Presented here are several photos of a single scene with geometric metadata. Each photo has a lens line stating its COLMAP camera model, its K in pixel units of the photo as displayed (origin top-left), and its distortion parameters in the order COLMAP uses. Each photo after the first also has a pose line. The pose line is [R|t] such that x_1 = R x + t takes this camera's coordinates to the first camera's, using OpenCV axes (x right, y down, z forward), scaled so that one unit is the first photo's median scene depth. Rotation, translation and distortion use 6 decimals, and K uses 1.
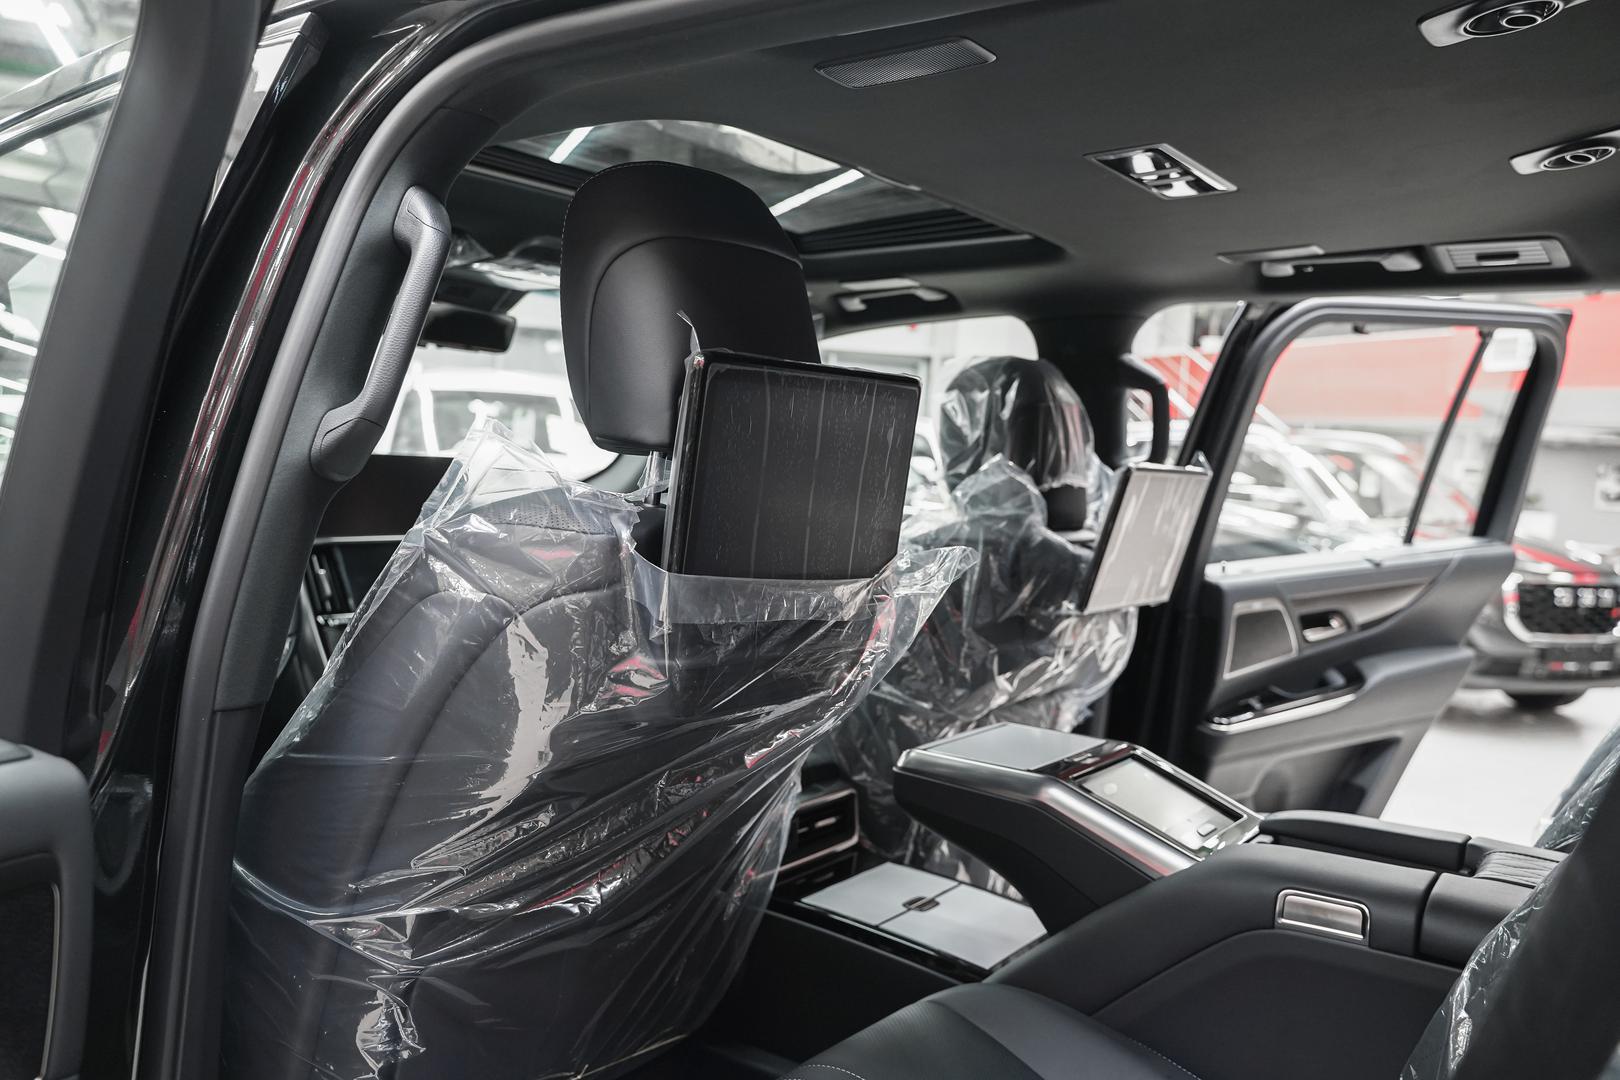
lens RADIAL K [[1313.9, 0, 805.3], [0, 1313.9, 550.1], [0, 0, 1]] dist [-0.001157, 0.006419]
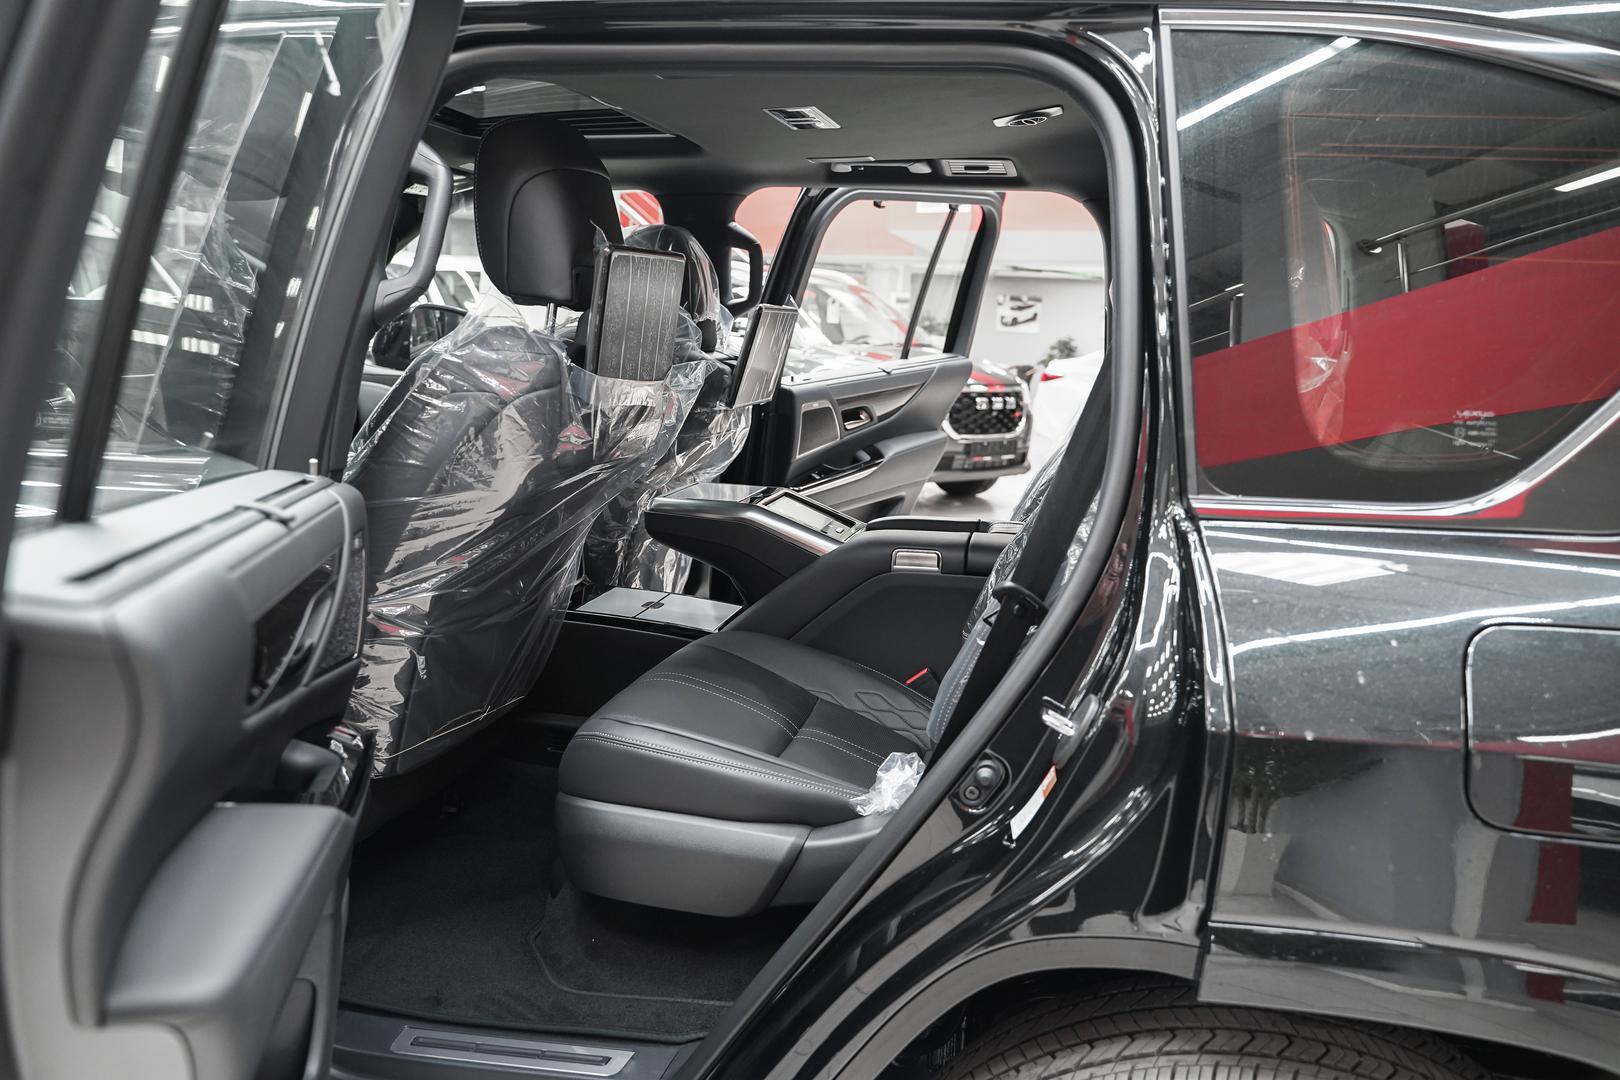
lens RADIAL K [[1313.9, 0, 805.3], [0, 1313.9, 550.1], [0, 0, 1]] dist [-0.001157, 0.006419]
pose [[0.919692, -0.082119, 0.383958, -0.243407], [0.033337, 0.990685, 0.132032, 0.011609], [-0.391223, -0.108629, 0.913862, -0.325480]]
